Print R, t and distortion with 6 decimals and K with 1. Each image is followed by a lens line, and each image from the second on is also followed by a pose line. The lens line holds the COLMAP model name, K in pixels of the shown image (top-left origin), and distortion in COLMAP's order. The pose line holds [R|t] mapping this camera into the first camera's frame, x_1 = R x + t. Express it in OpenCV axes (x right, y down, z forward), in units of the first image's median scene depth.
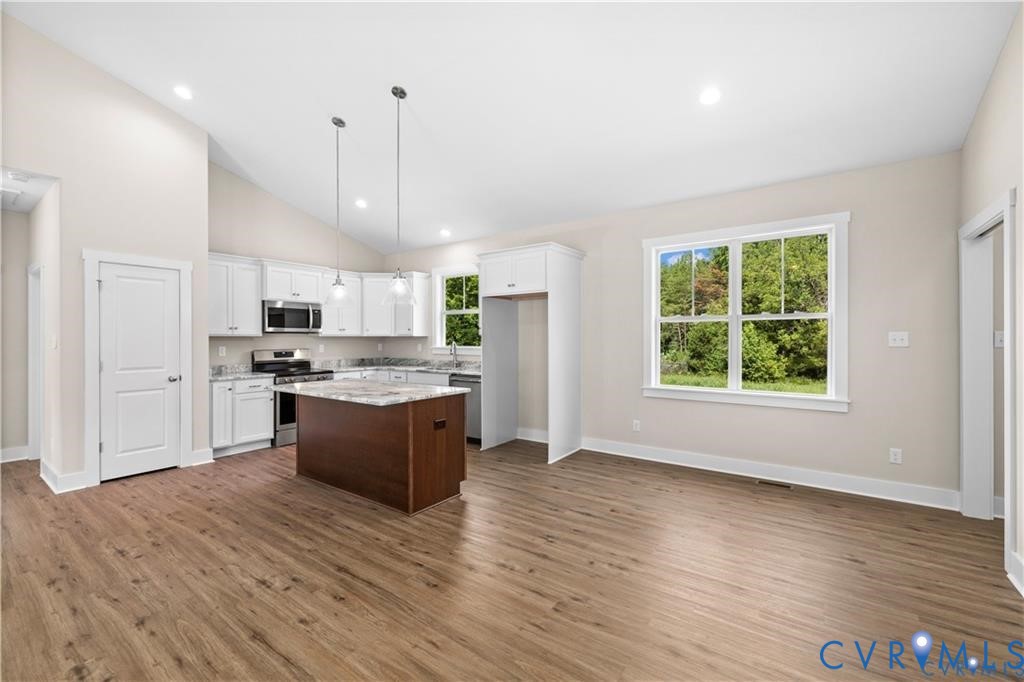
lens RADIAL K [[424.6, 0, 515.6], [0, 424.6, 334.8], [0, 0, 1]] dist [0.000651, -0.000257]
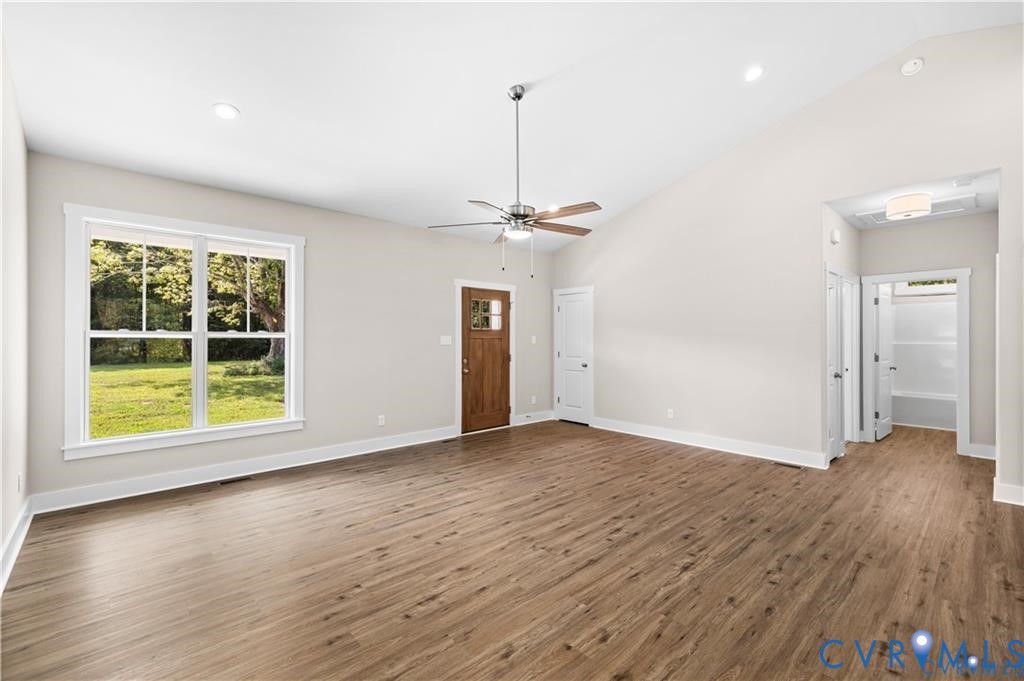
lens RADIAL K [[441.5, 0, 515.6], [0, 441.5, 341.4], [0, 0, 1]] dist [0.011522, 0.000140]
pose [[-0.201960, 0.006539, -0.979372, 0.214894], [0.010284, 0.999937, 0.004556, -0.000080], [0.979340, -0.009152, -0.202015, 0.257160]]
